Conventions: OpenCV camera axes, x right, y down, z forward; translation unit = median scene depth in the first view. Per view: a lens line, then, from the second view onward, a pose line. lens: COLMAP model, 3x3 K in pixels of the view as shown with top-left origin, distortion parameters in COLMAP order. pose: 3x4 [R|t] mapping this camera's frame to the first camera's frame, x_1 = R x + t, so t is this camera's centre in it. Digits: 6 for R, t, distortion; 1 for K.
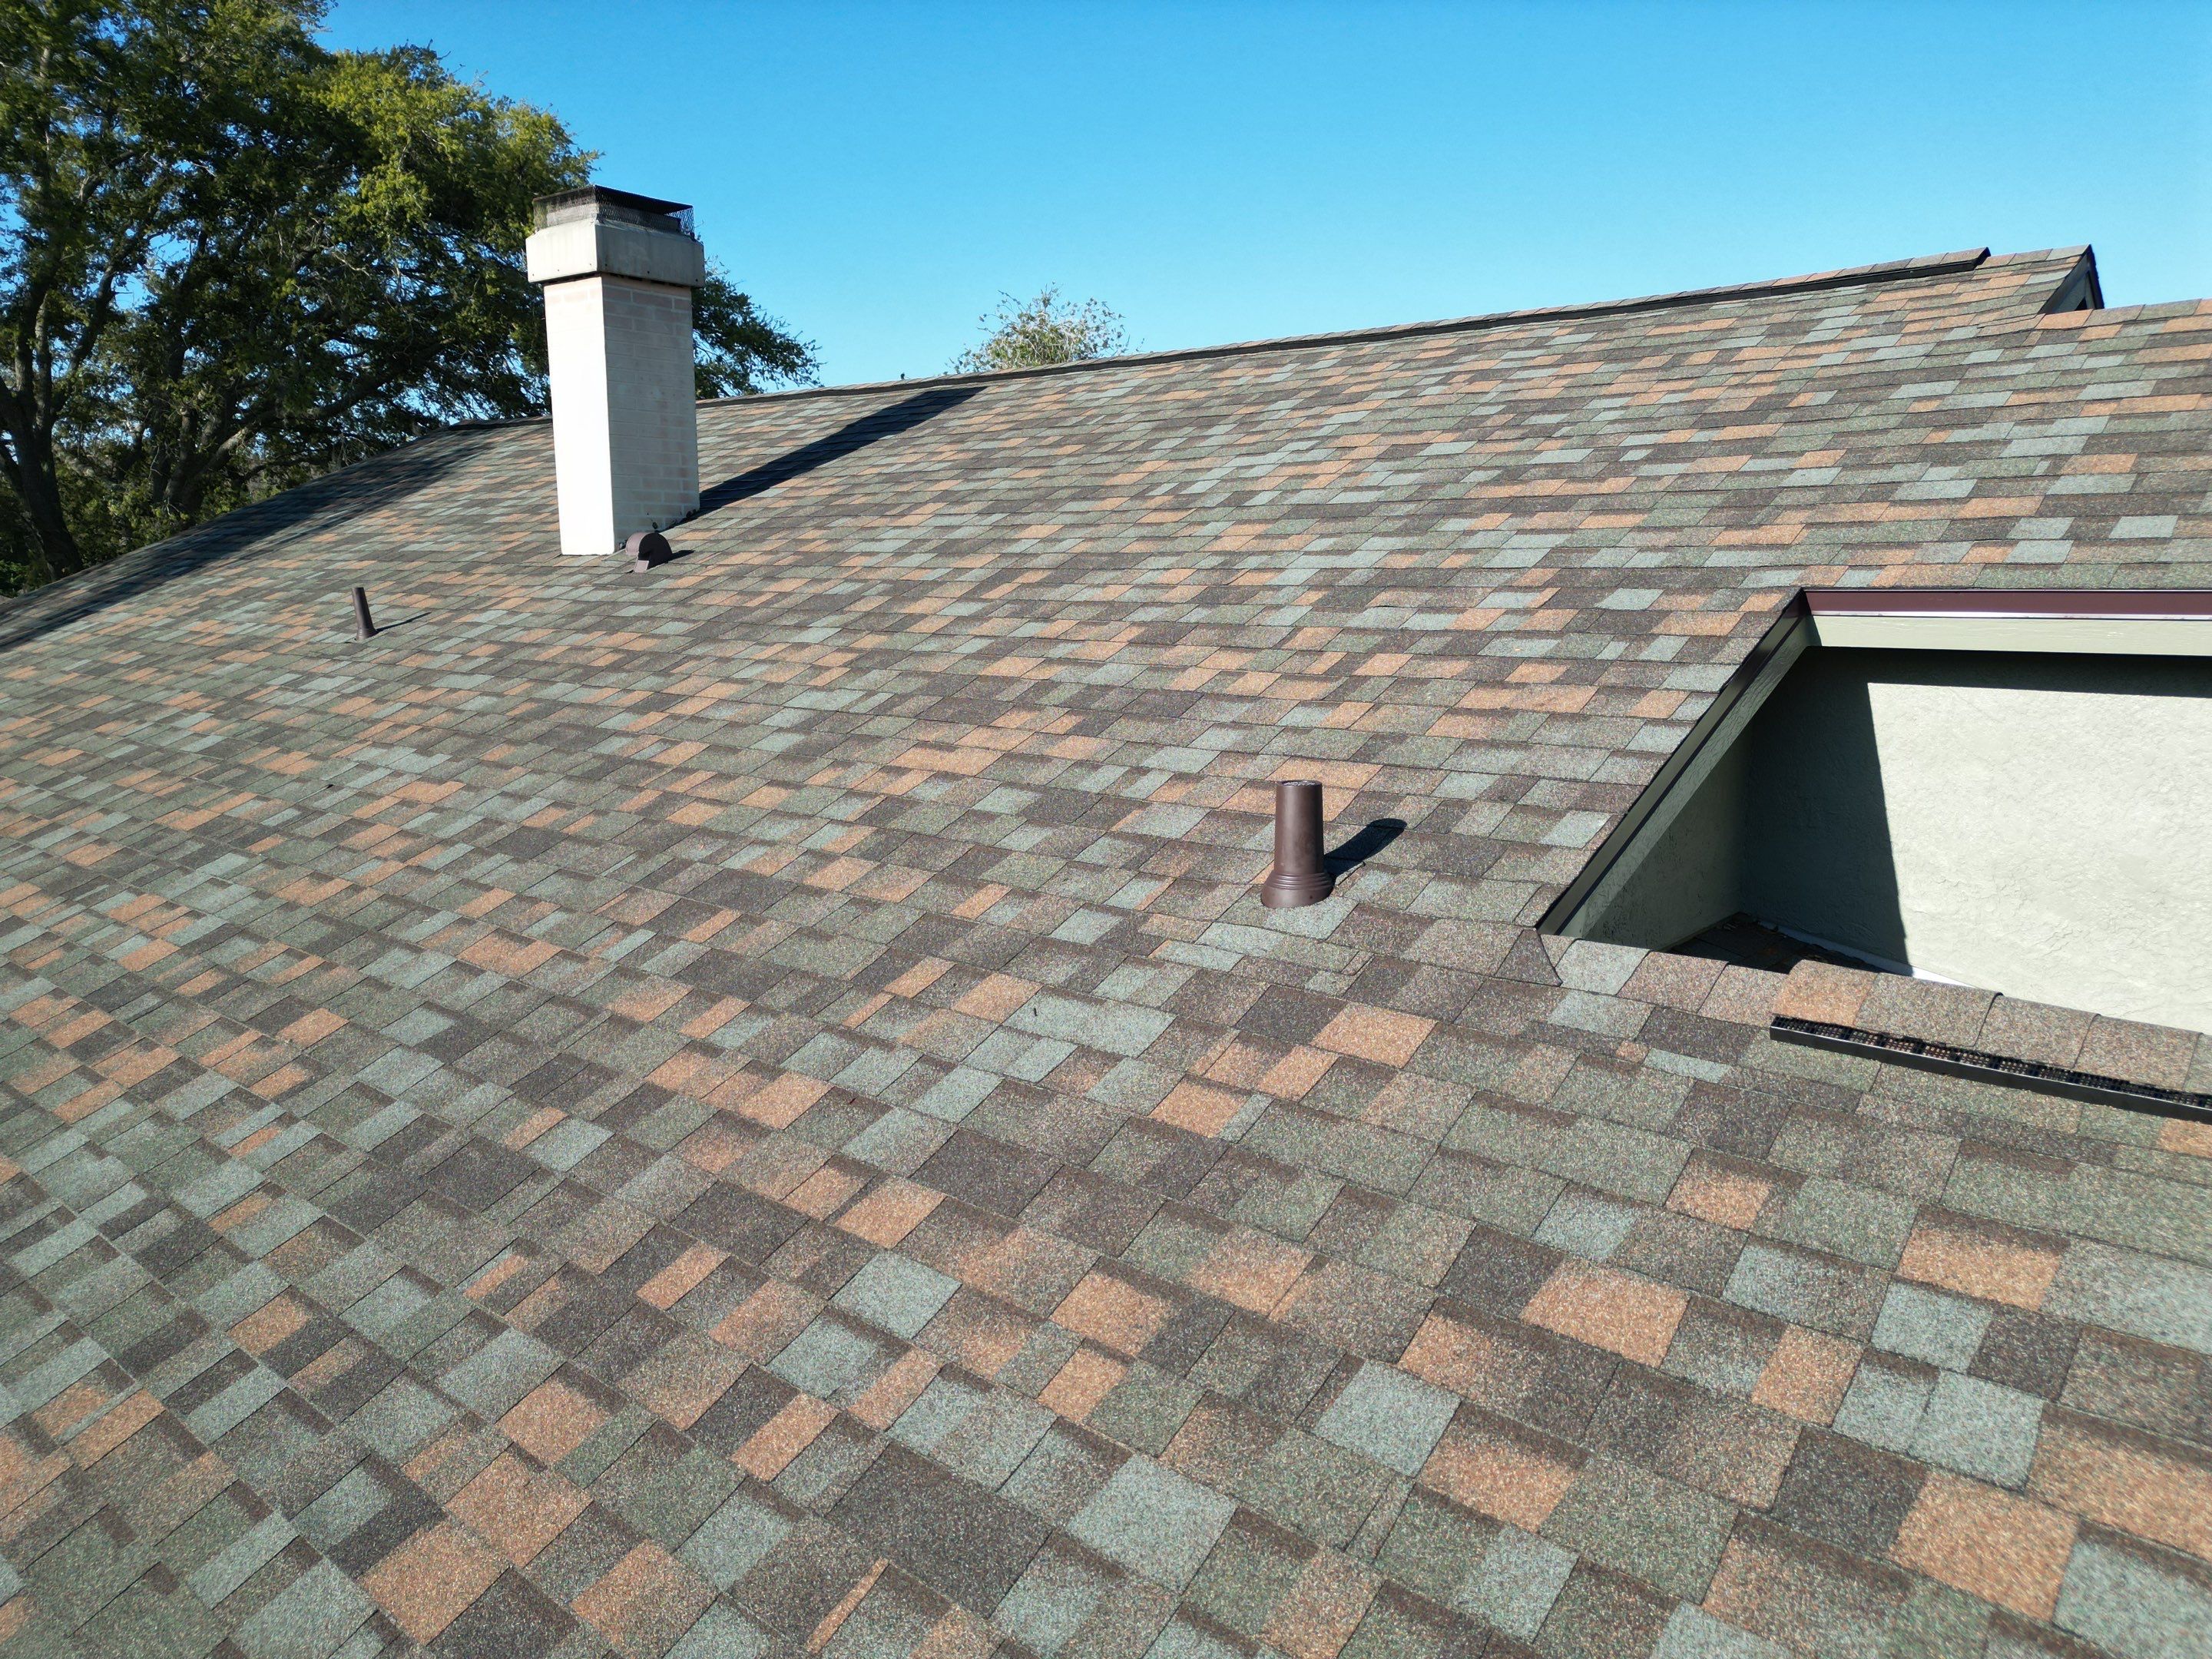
lens RADIAL K [[1560.7, 0, 1112.9], [0, 1560.7, 824.5], [0, 0, 1]] dist [0.072676, -0.071363]
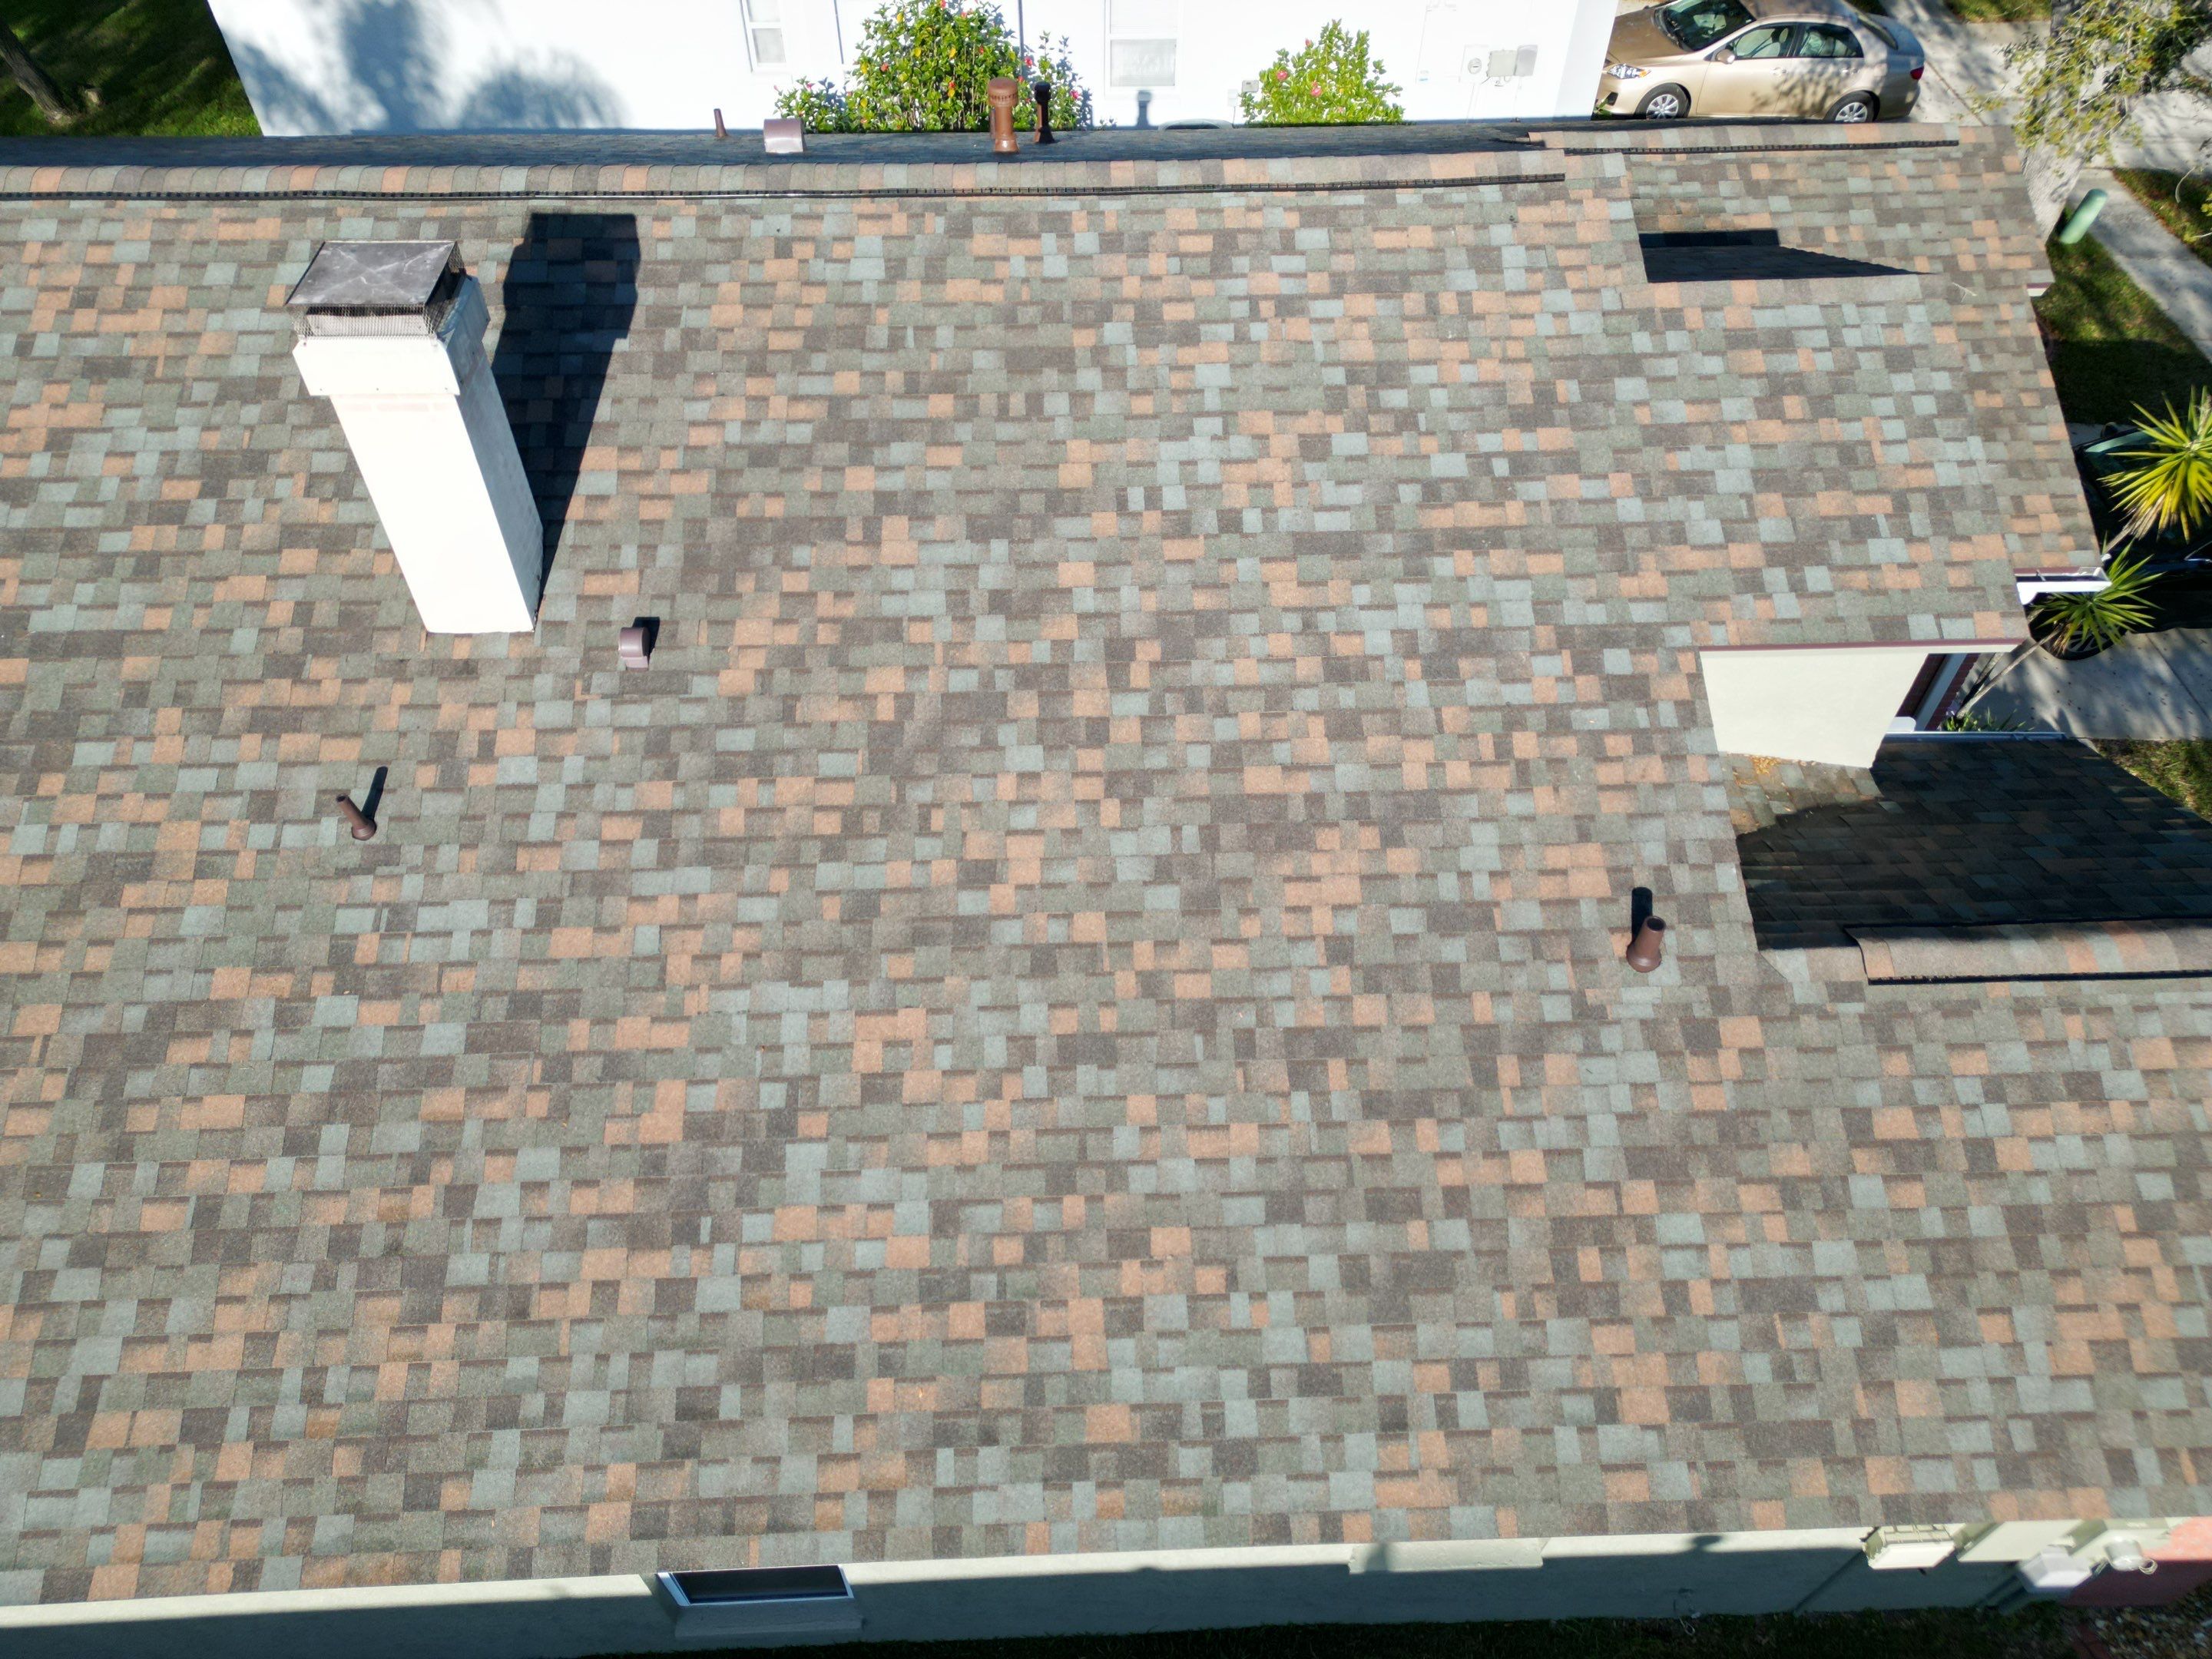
lens RADIAL K [[1560.7, 0, 1116.2], [0, 1560.7, 828.8], [0, 0, 1]] dist [0.072676, -0.071363]
pose [[0.726798, -0.501882, 0.468912, -0.985853], [0.108234, 0.757855, 0.643382, -1.151059], [-0.678270, -0.416857, 0.605129, 0.176500]]
